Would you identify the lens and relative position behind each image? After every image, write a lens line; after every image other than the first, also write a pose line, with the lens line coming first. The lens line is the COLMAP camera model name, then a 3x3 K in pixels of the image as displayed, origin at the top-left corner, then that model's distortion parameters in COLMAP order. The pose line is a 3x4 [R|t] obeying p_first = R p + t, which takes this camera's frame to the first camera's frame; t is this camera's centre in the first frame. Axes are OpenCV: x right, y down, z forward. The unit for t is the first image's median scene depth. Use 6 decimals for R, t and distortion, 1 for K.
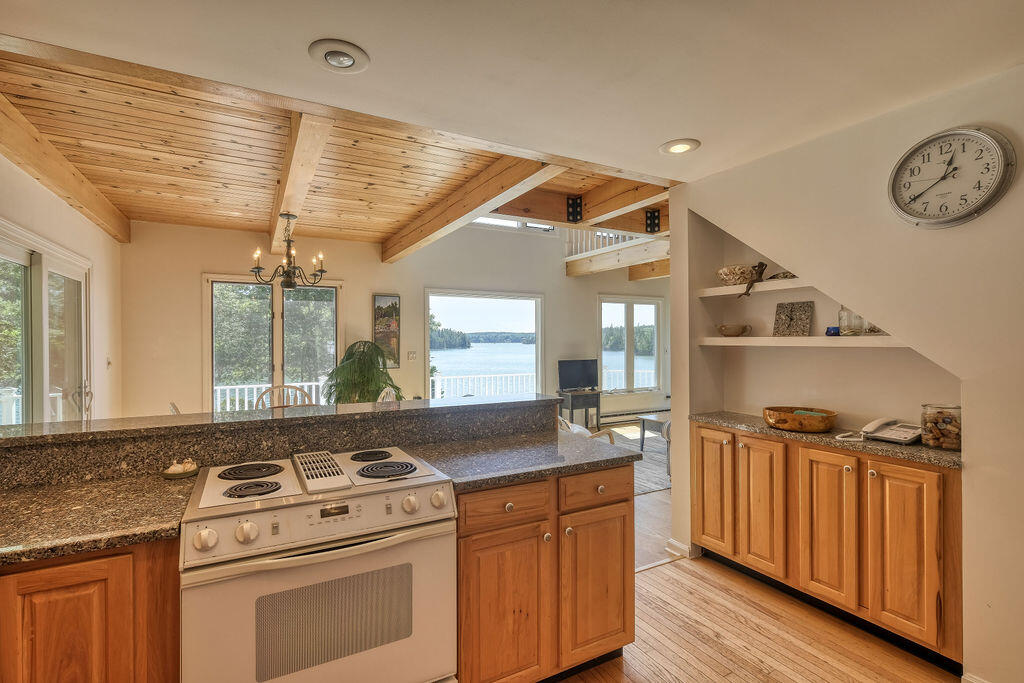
lens RADIAL K [[489.0, 0, 509.7], [0, 489.0, 340.6], [0, 0, 1]] dist [-0.002272, 0.000023]
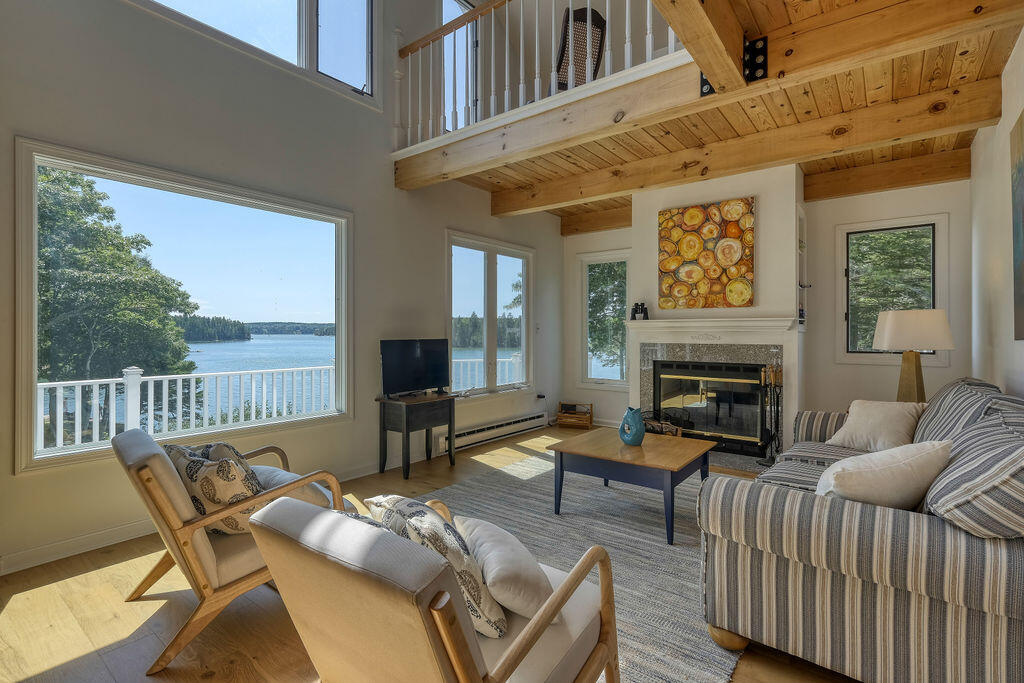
lens RADIAL K [[489.0, 0, 504.3], [0, 489.0, 336.4], [0, 0, 1]] dist [-0.002272, 0.000023]
pose [[0.922915, -0.001979, 0.384998, 0.016501], [-0.000772, 0.999975, 0.006990, 0.028373], [-0.385002, -0.006749, 0.922891, 0.408978]]
